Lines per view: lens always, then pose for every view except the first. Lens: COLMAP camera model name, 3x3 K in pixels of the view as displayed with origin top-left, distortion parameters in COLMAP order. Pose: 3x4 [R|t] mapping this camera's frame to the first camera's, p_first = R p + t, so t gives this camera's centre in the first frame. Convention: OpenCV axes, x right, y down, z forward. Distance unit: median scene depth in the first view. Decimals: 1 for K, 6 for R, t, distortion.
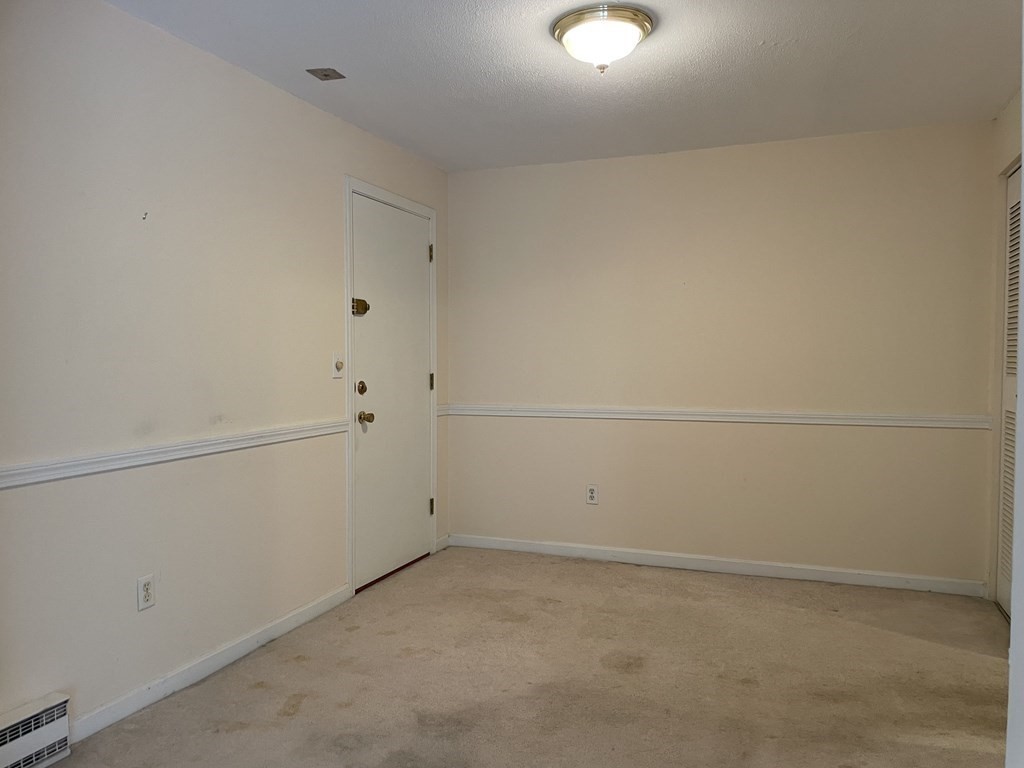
lens RADIAL K [[779.3, 0, 513.7], [0, 779.3, 378.7], [0, 0, 1]] dist [0.084910, -0.112416]
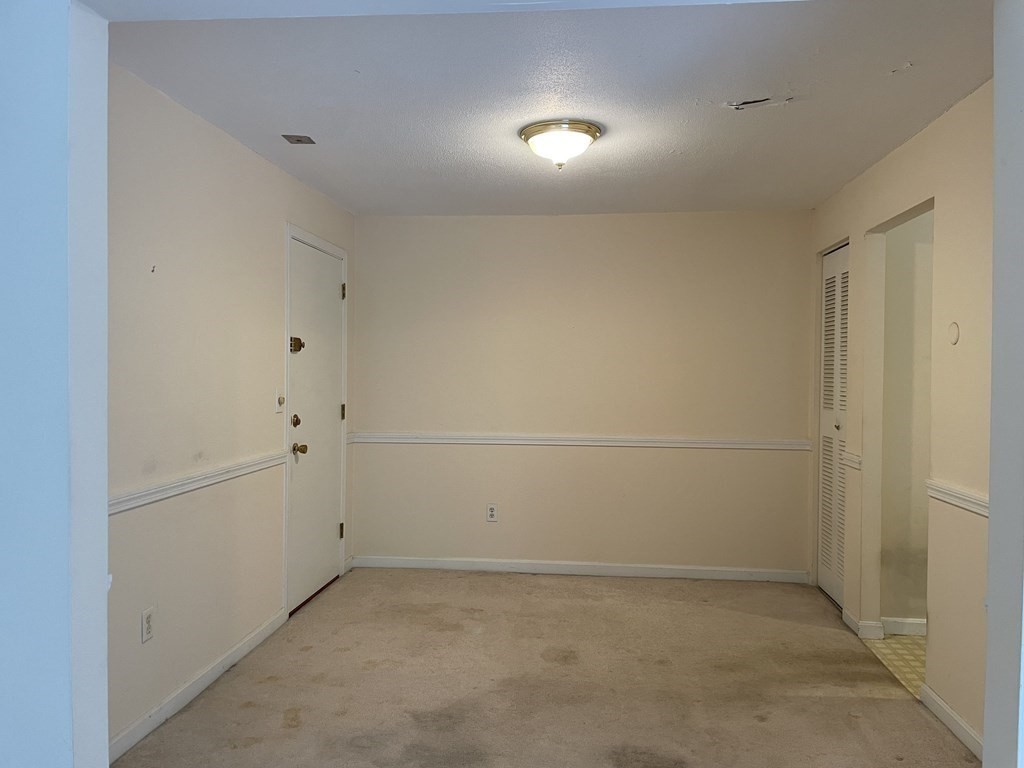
lens RADIAL K [[778.0, 0, 514.0], [0, 778.0, 369.7], [0, 0, 1]] dist [0.099604, -0.137554]
pose [[0.965822, 0.009690, 0.259025, -0.200470], [-0.001872, 0.999536, -0.030411, -0.027918], [-0.259199, 0.028886, 0.965392, -0.112978]]
